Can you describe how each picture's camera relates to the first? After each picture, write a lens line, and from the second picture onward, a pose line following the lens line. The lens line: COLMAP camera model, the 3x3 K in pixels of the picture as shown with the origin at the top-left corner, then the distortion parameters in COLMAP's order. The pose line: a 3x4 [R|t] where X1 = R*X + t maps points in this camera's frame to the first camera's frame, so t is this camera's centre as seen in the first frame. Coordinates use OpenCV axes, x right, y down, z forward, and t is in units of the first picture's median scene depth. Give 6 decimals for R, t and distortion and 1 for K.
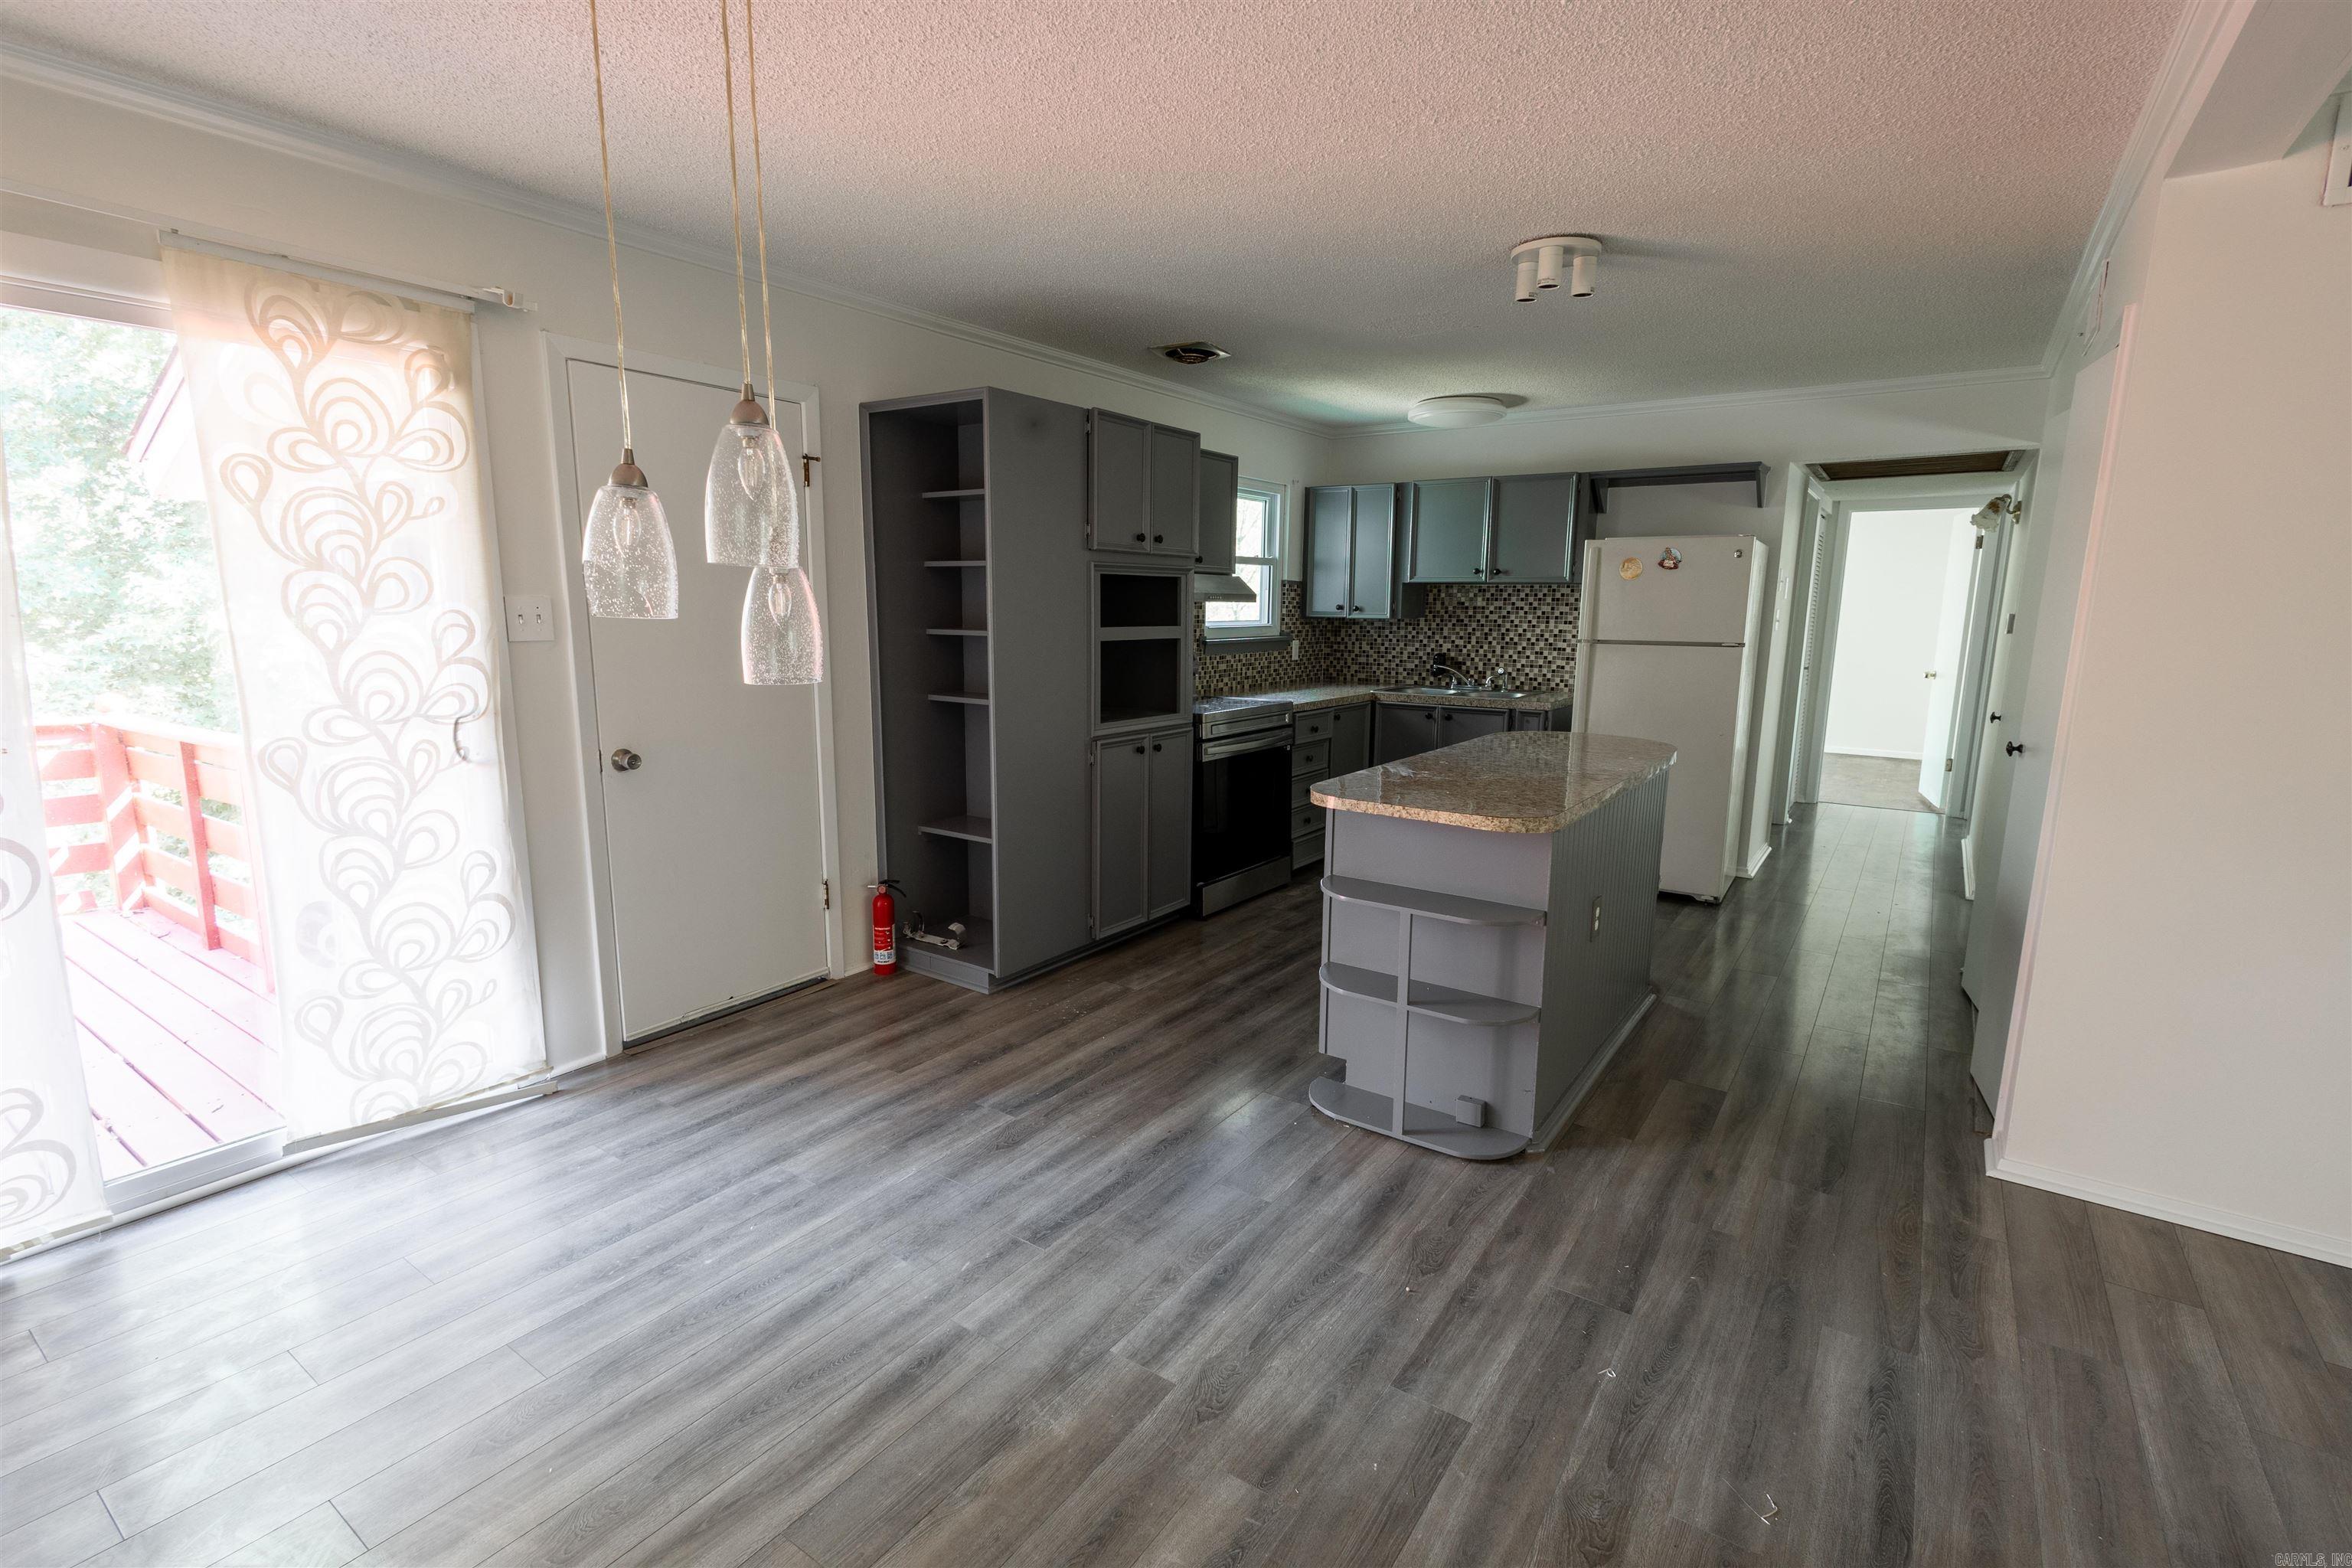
lens RADIAL K [[1071.9, 0, 1177.2], [0, 1071.9, 788.5], [0, 0, 1]] dist [0.008804, 0.000653]
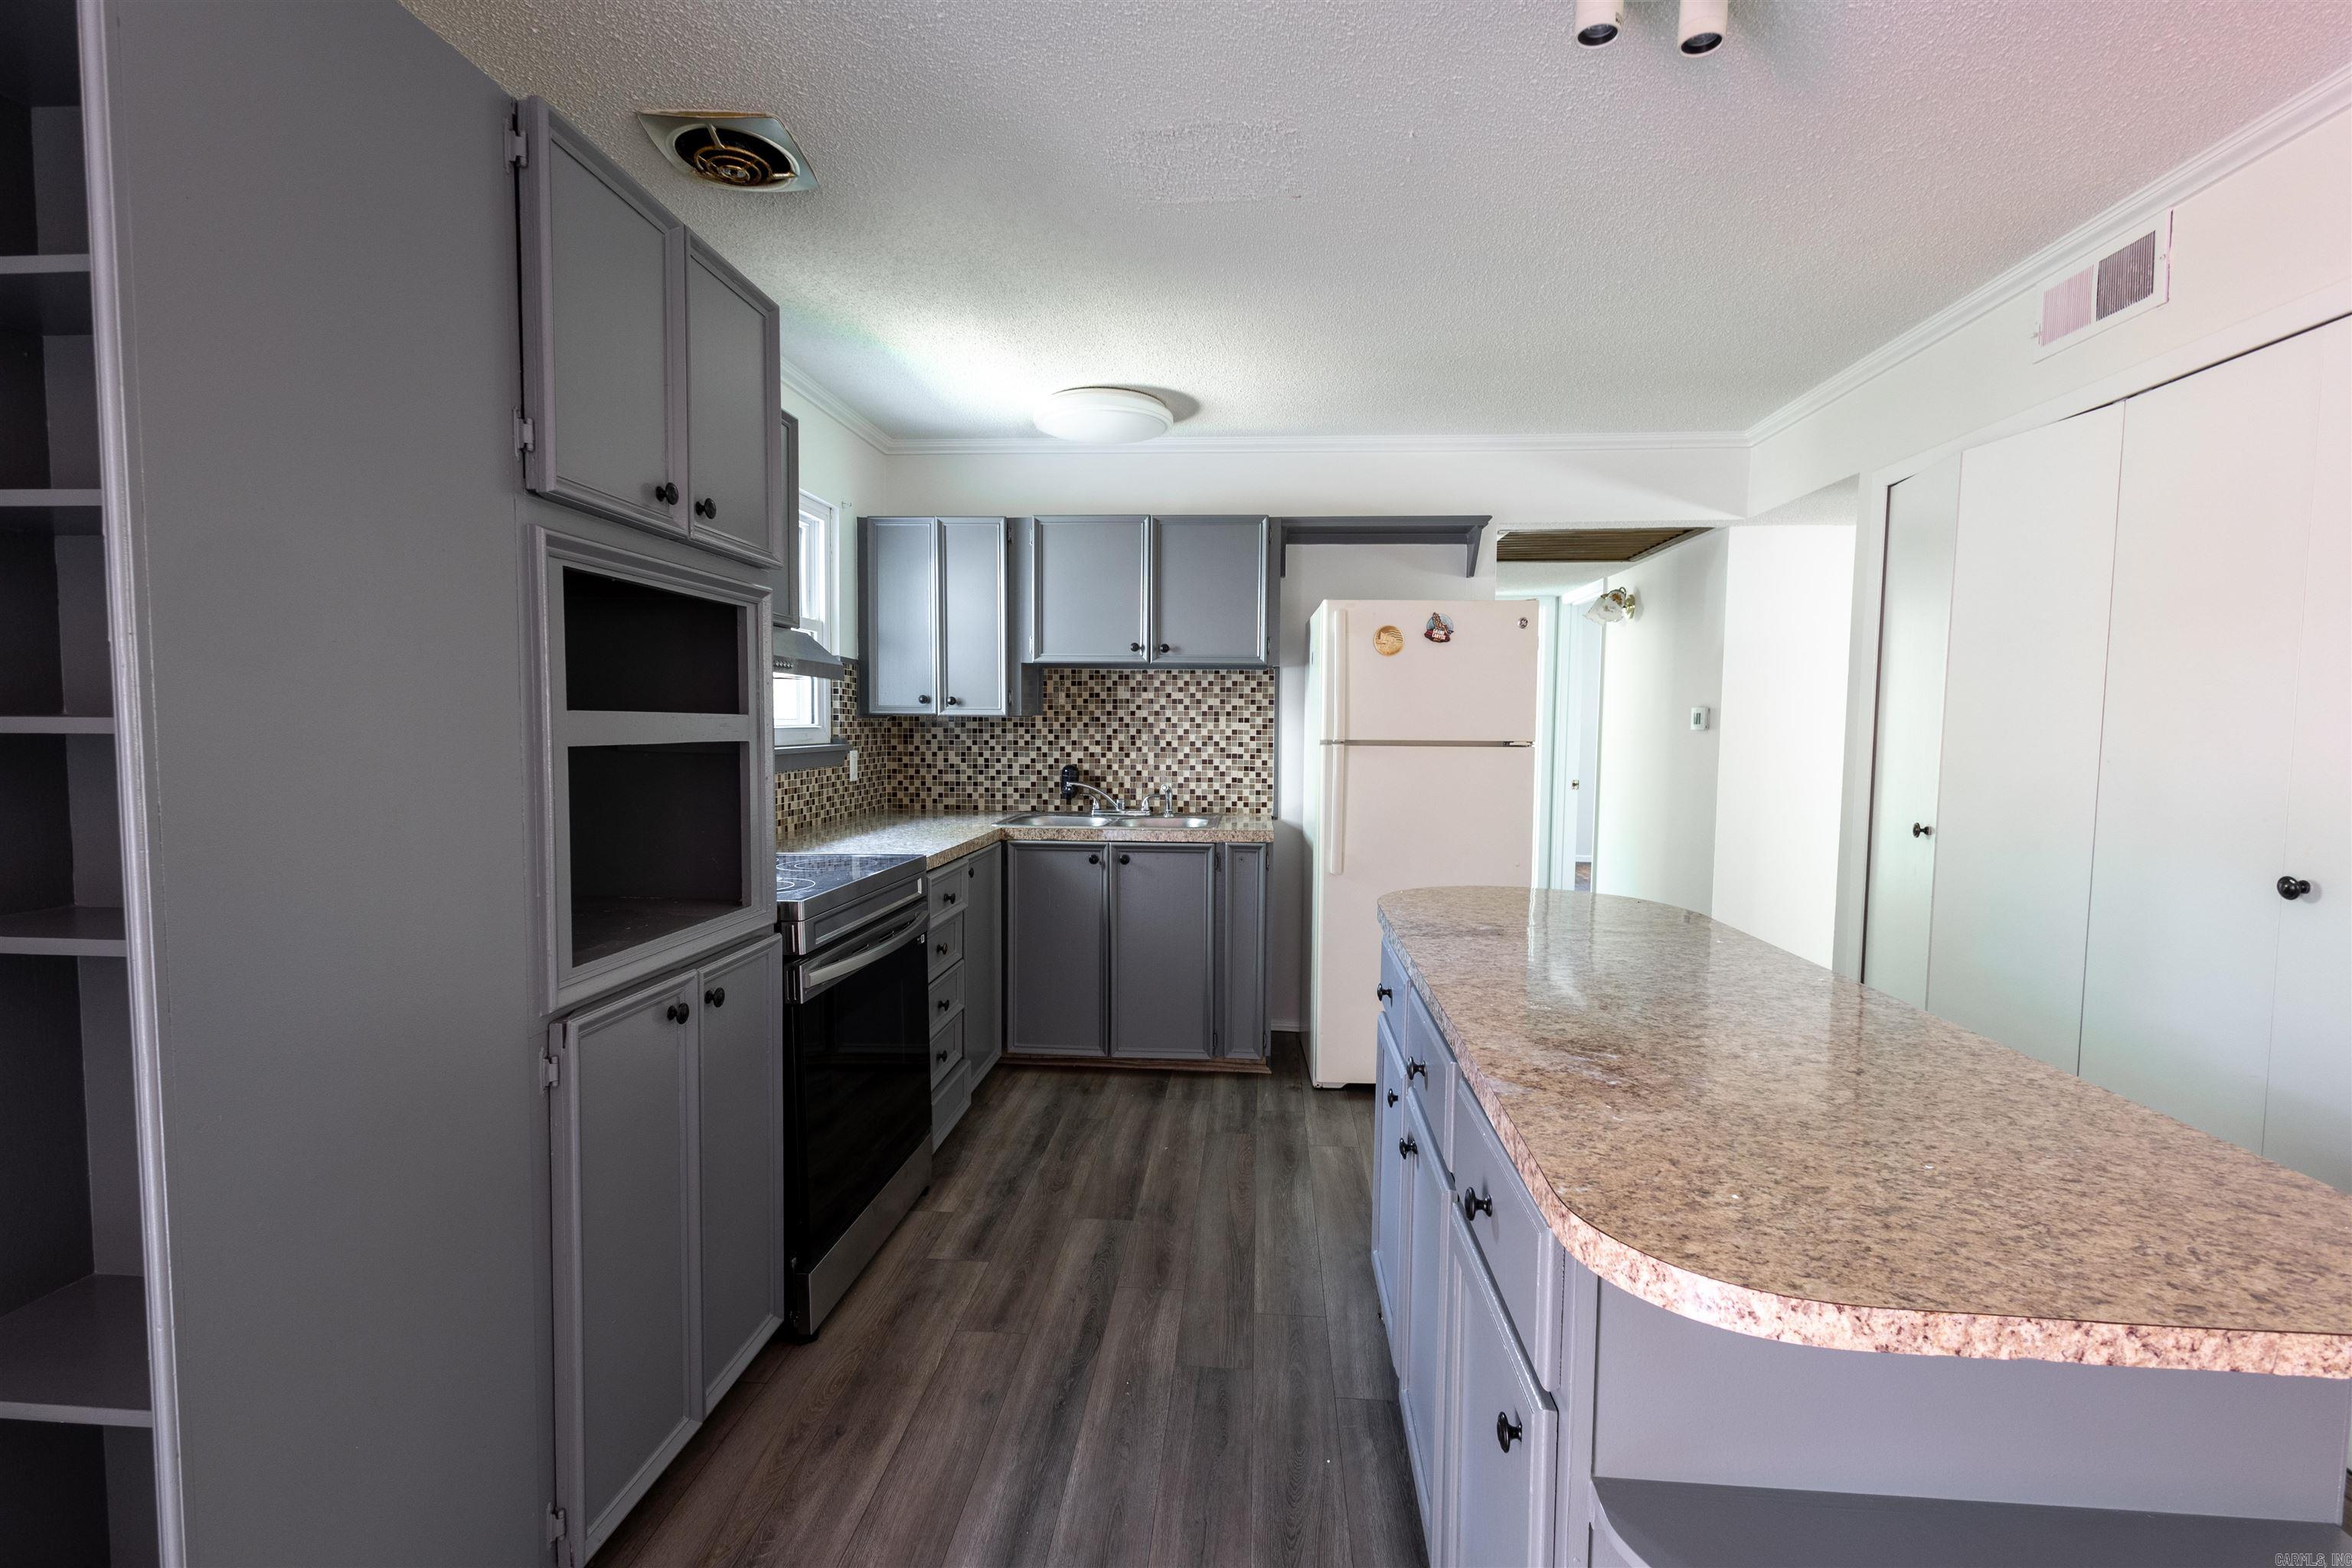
lens RADIAL K [[1071.9, 0, 1177.2], [0, 1071.9, 788.5], [0, 0, 1]] dist [0.008804, 0.000653]
pose [[0.860868, -0.033616, 0.507717, -0.058660], [0.087462, 0.992740, -0.082567, -0.054799], [-0.501256, 0.115485, 0.857558, 0.426465]]
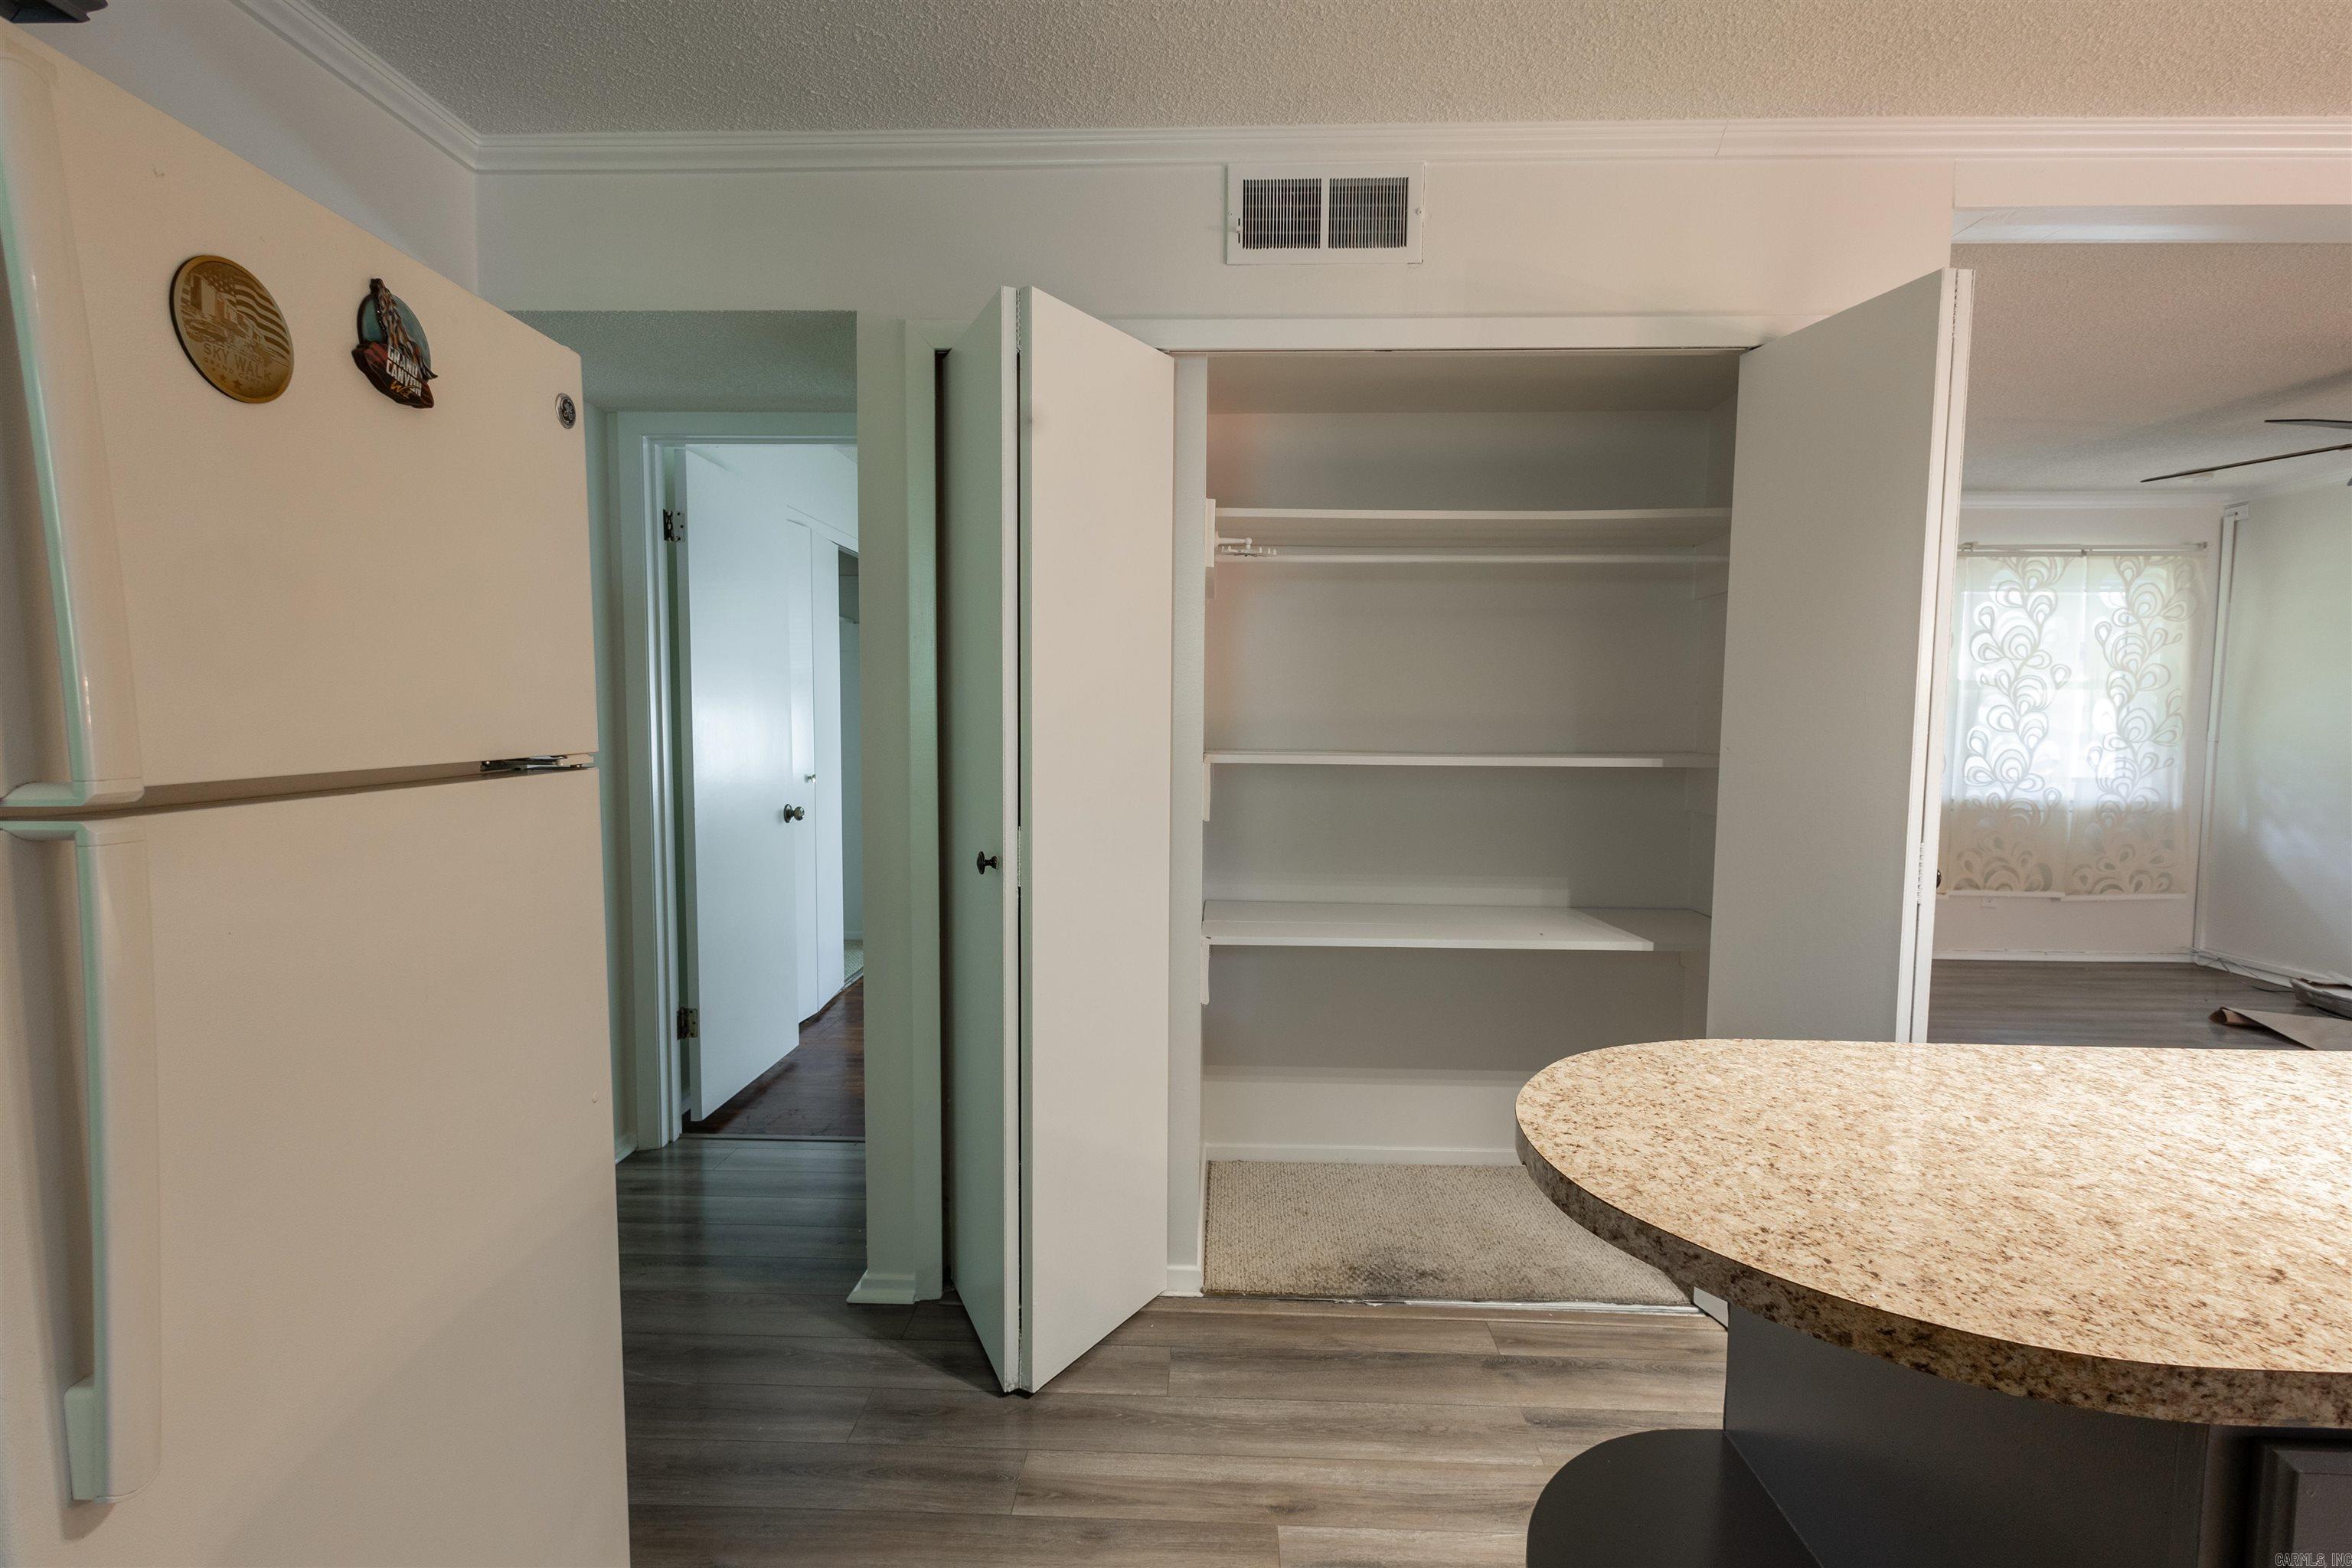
lens RADIAL K [[1071.9, 0, 1177.2], [0, 1071.9, 788.5], [0, 0, 1]] dist [0.008804, 0.000653]
pose [[-0.538804, -0.079962, 0.838628, 0.198046], [0.129886, 0.975697, 0.176481, -0.137054], [-0.832358, 0.204014, -0.515323, 0.898197]]
